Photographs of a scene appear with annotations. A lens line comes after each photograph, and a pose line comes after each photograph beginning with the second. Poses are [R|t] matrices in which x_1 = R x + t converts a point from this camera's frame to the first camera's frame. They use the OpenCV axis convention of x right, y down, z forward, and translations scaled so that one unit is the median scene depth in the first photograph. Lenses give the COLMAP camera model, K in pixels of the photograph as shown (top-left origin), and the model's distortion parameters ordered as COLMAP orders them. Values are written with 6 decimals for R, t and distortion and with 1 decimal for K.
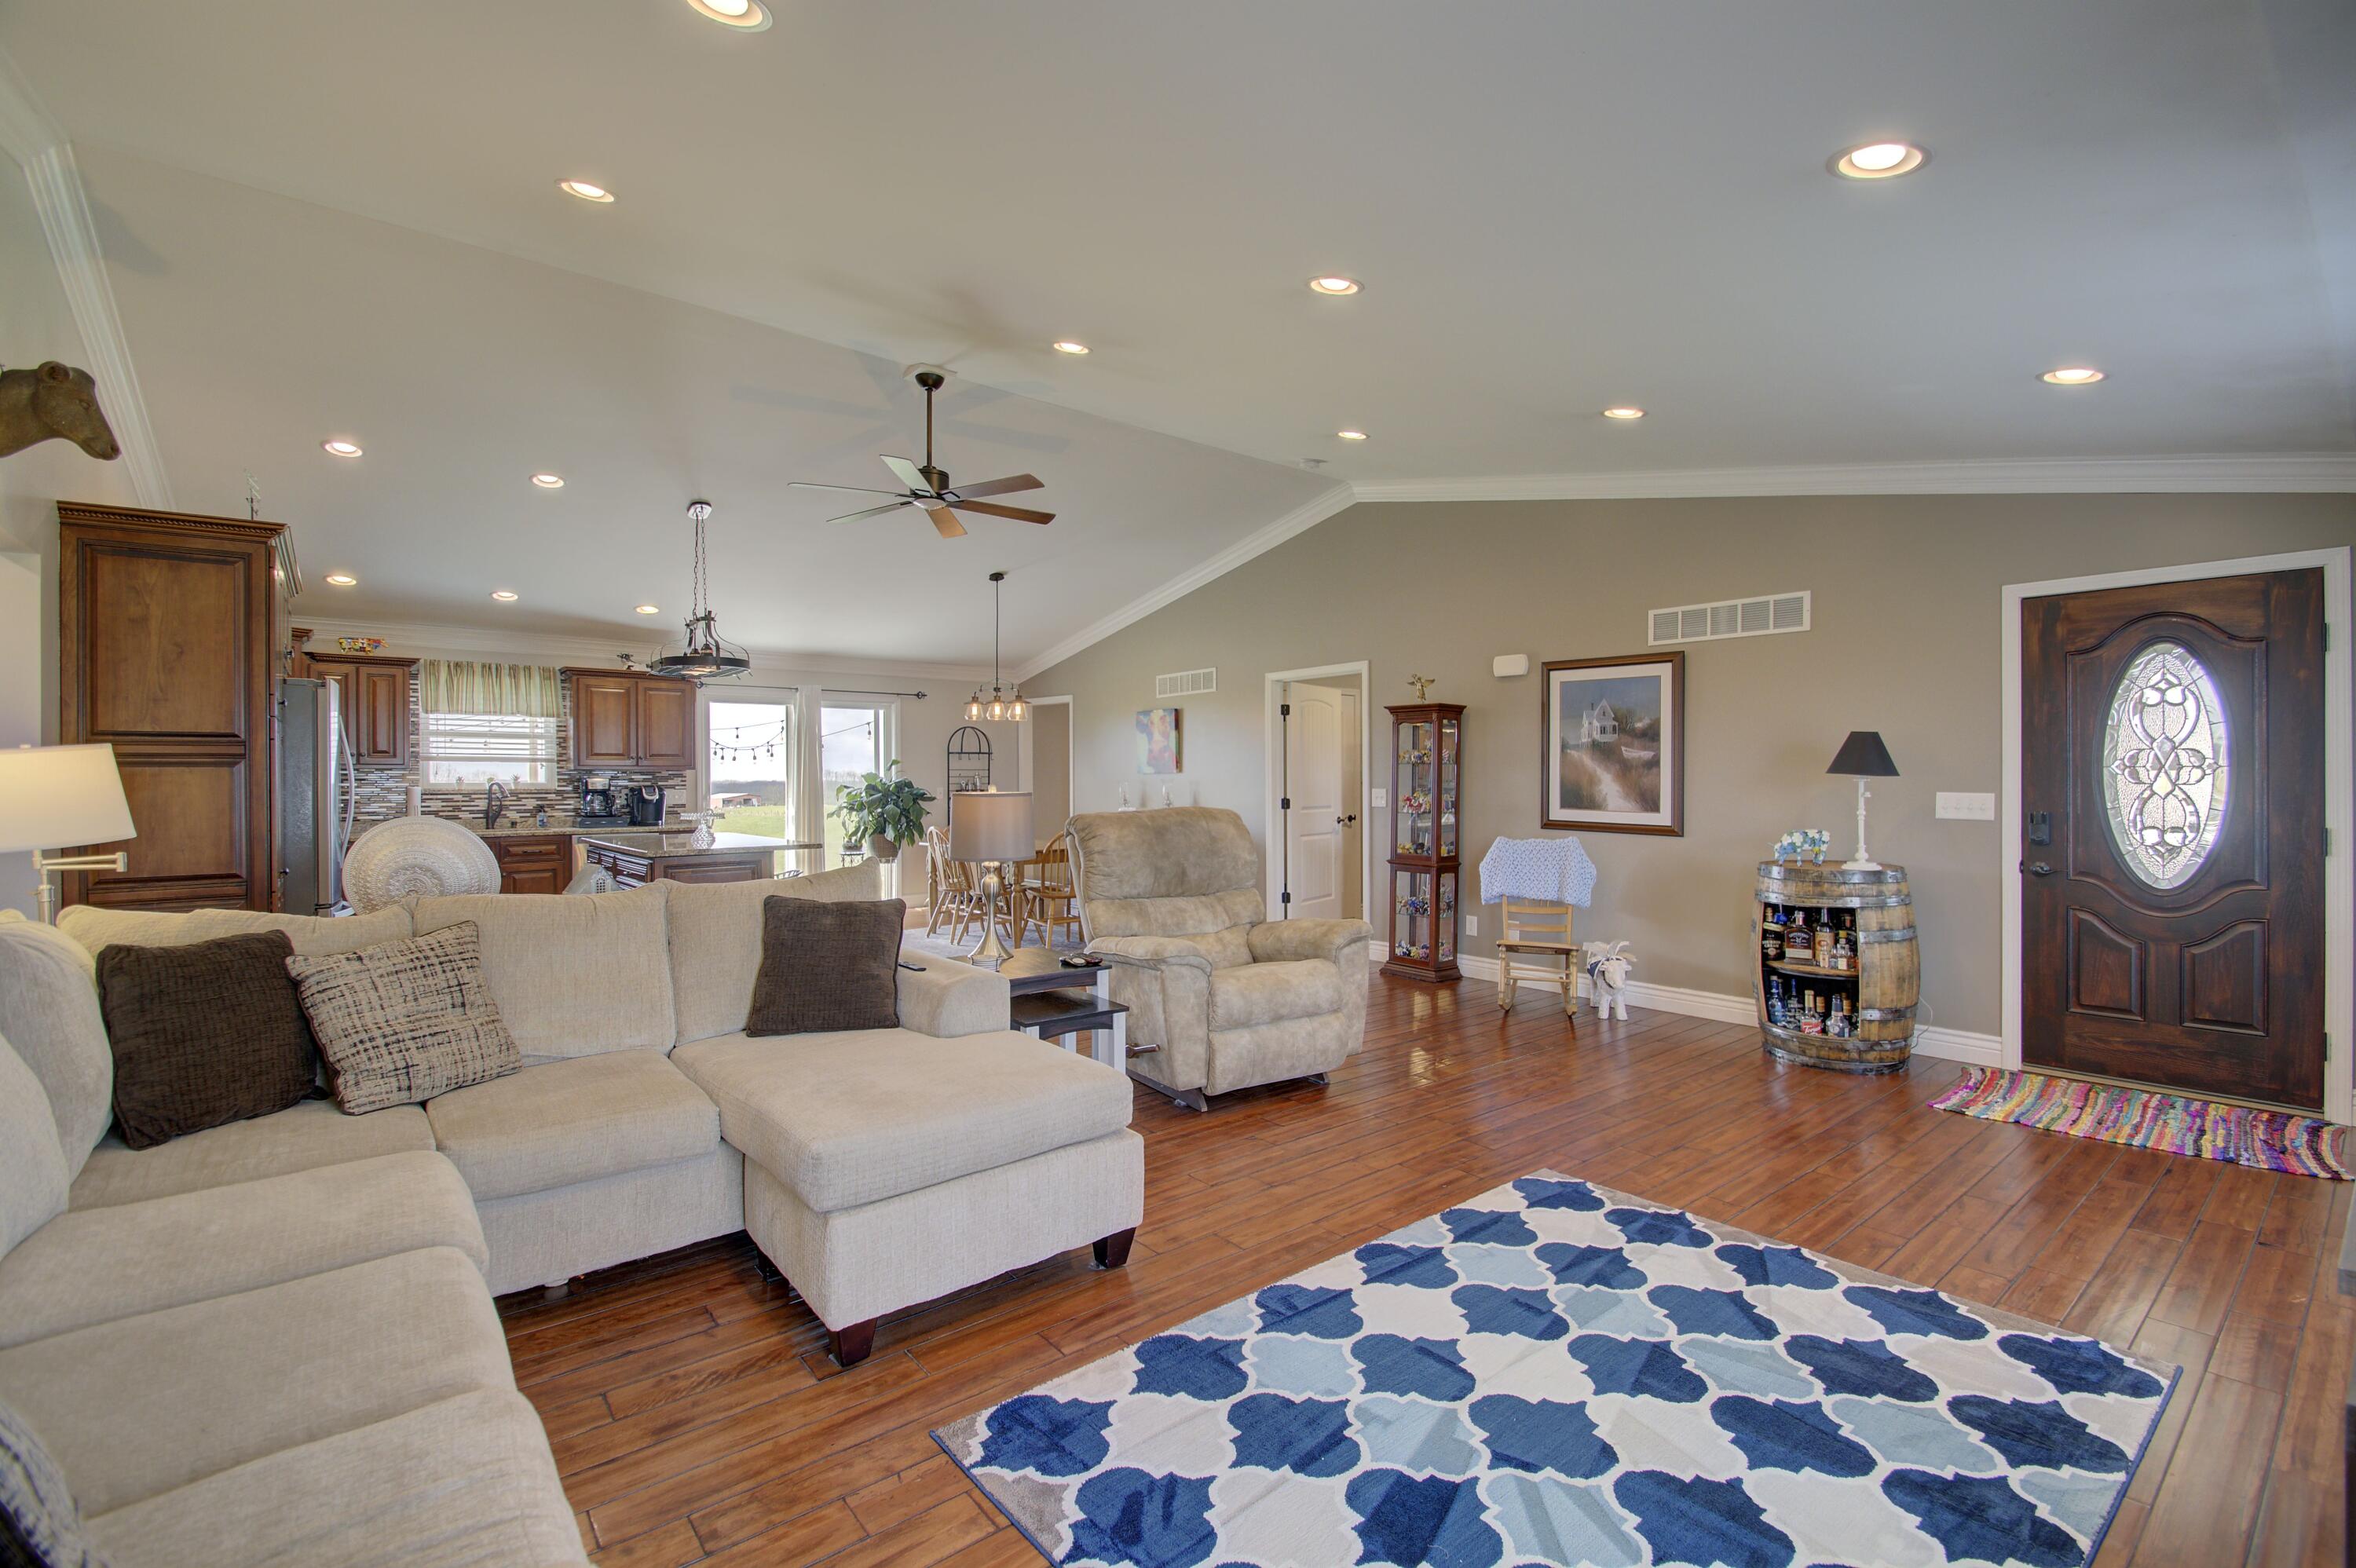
lens RADIAL K [[1033.0, 0, 1182.9], [0, 1033.0, 779.3], [0, 0, 1]] dist [-0.001260, -0.000244]
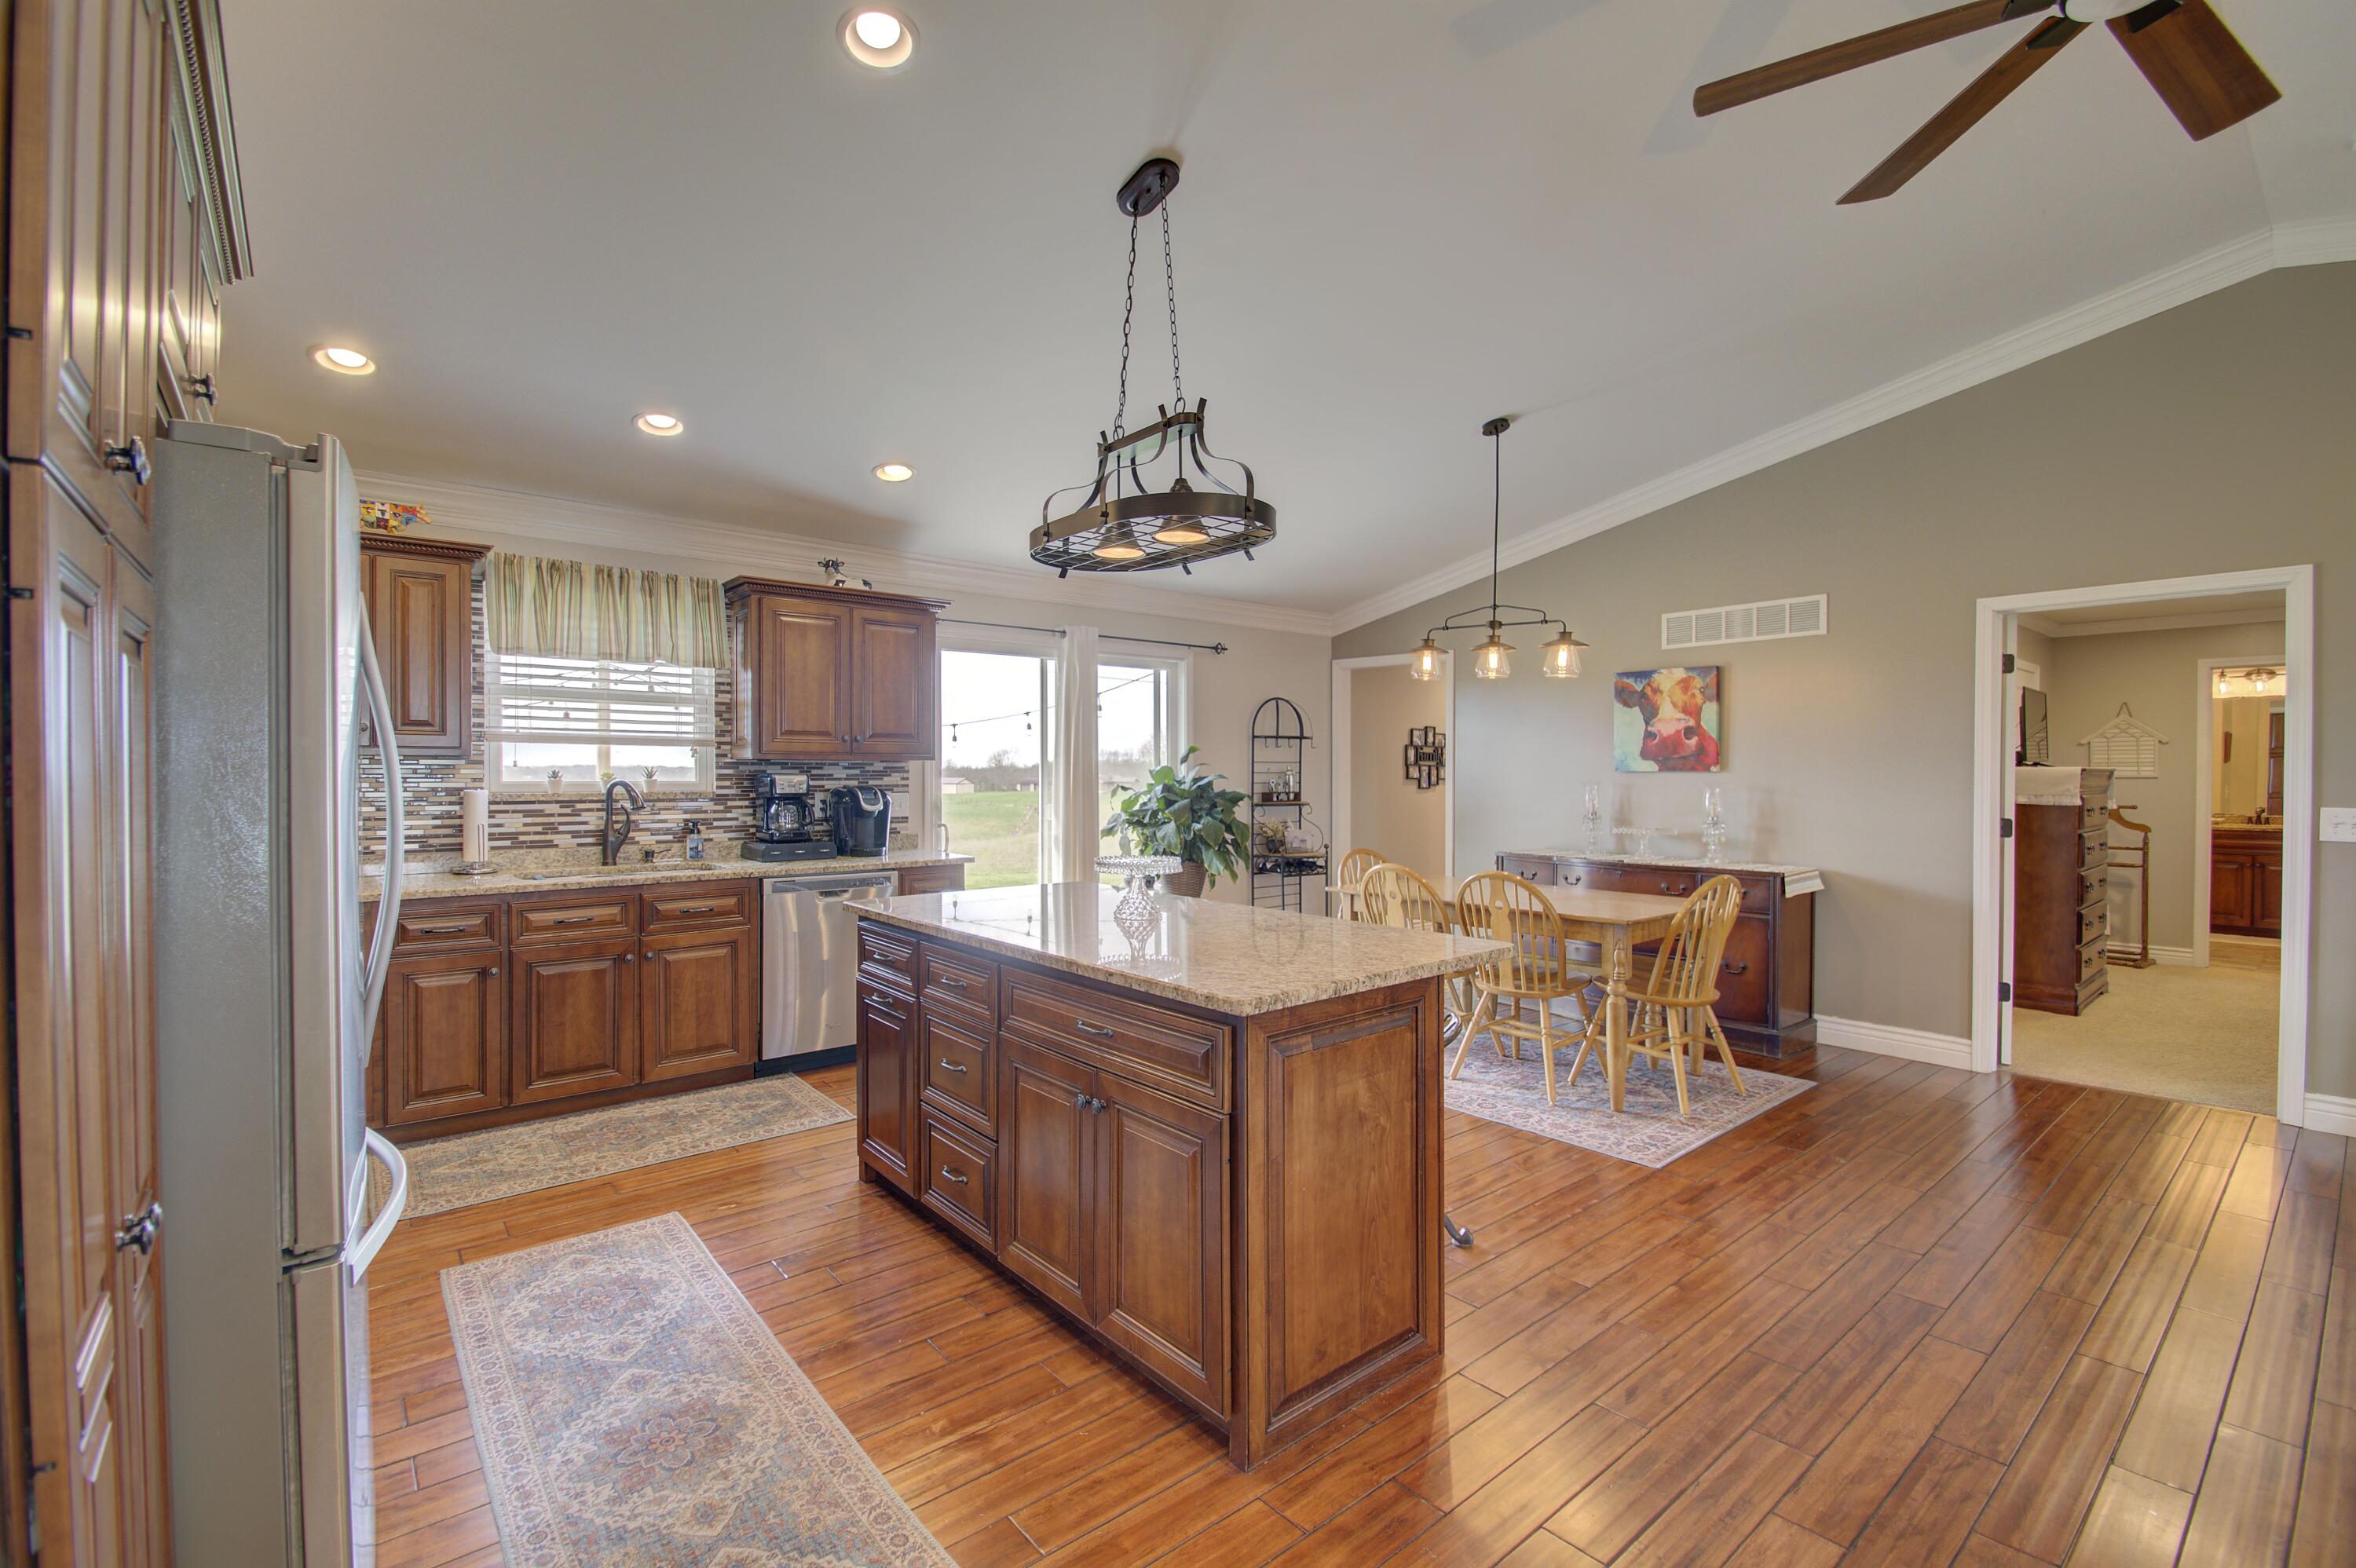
lens RADIAL K [[1033.0, 0, 1182.9], [0, 1033.0, 779.3], [0, 0, 1]] dist [-0.001260, -0.000244]
pose [[0.999923, 0.007066, 0.010179, -0.357144], [-0.007175, 0.999916, 0.010772, -0.006039], [-0.010102, -0.010845, 0.999890, 0.427836]]
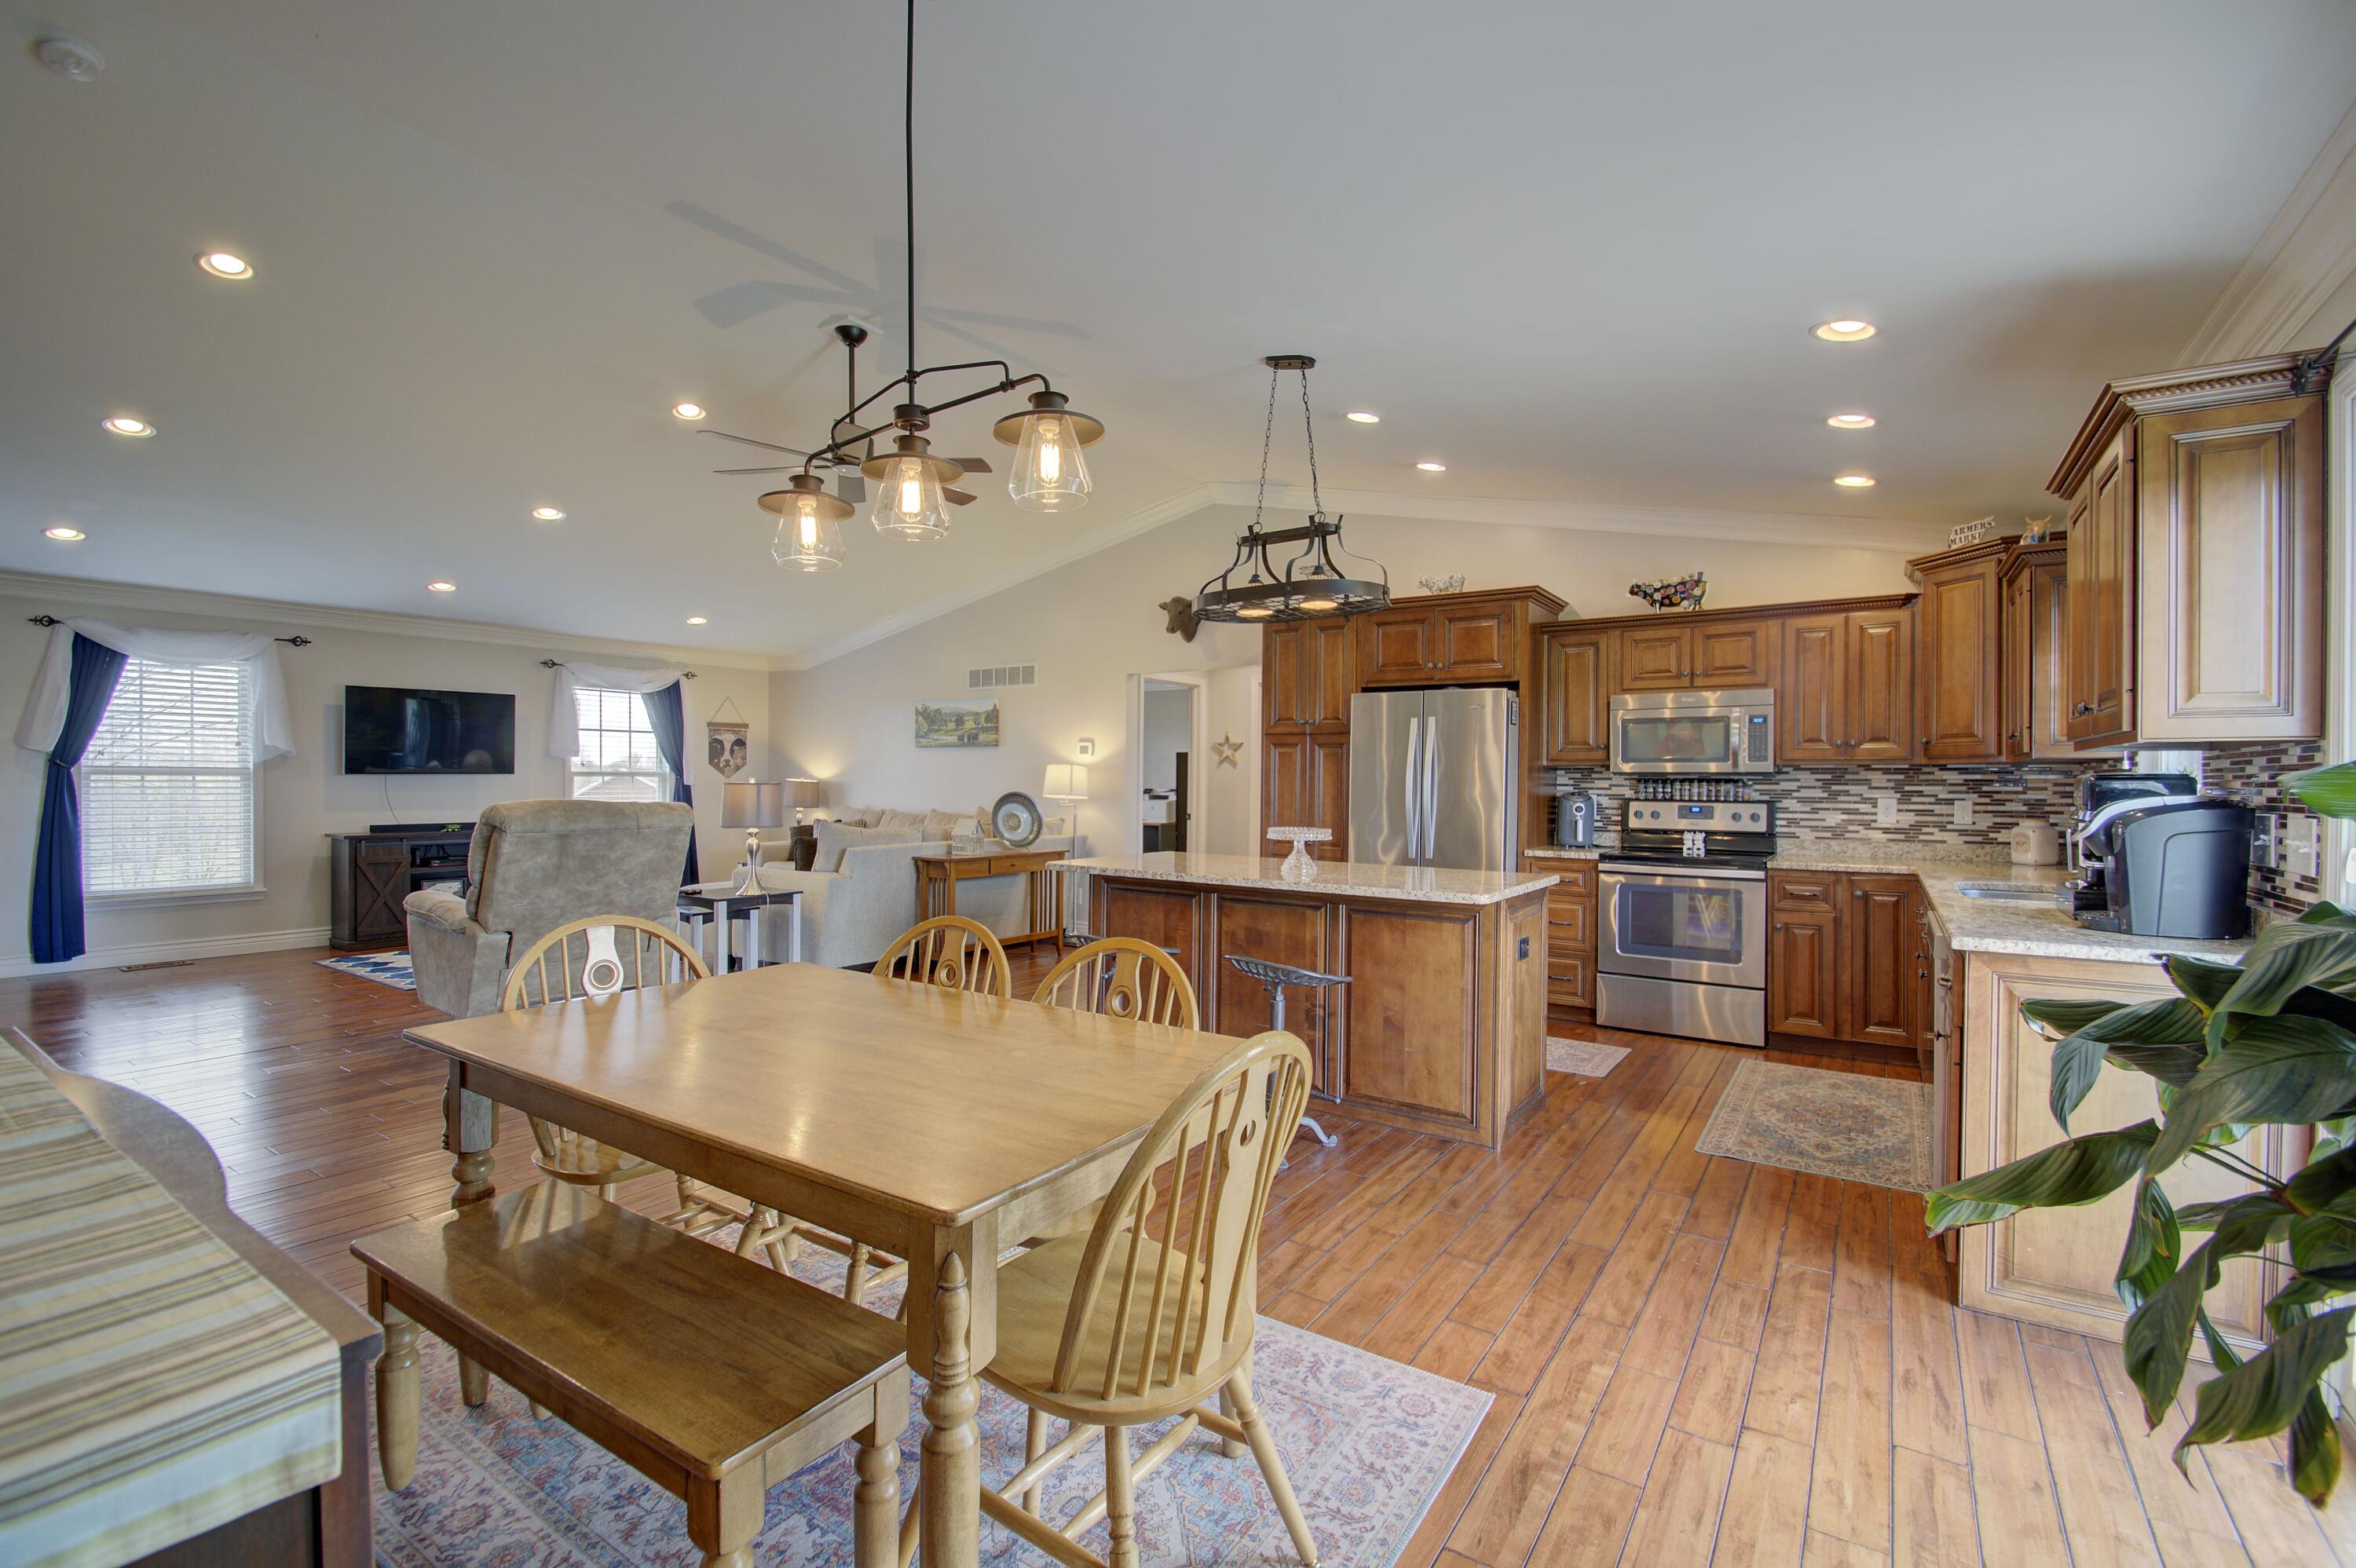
lens RADIAL K [[1033.0, 0, 1182.9], [0, 1033.0, 779.3], [0, 0, 1]] dist [-0.001260, -0.000244]
pose [[-0.958569, 0.003795, -0.284834, -0.171966], [0.002648, 0.999987, 0.004411, -0.002347], [0.284847, 0.003474, -0.958567, 1.259505]]
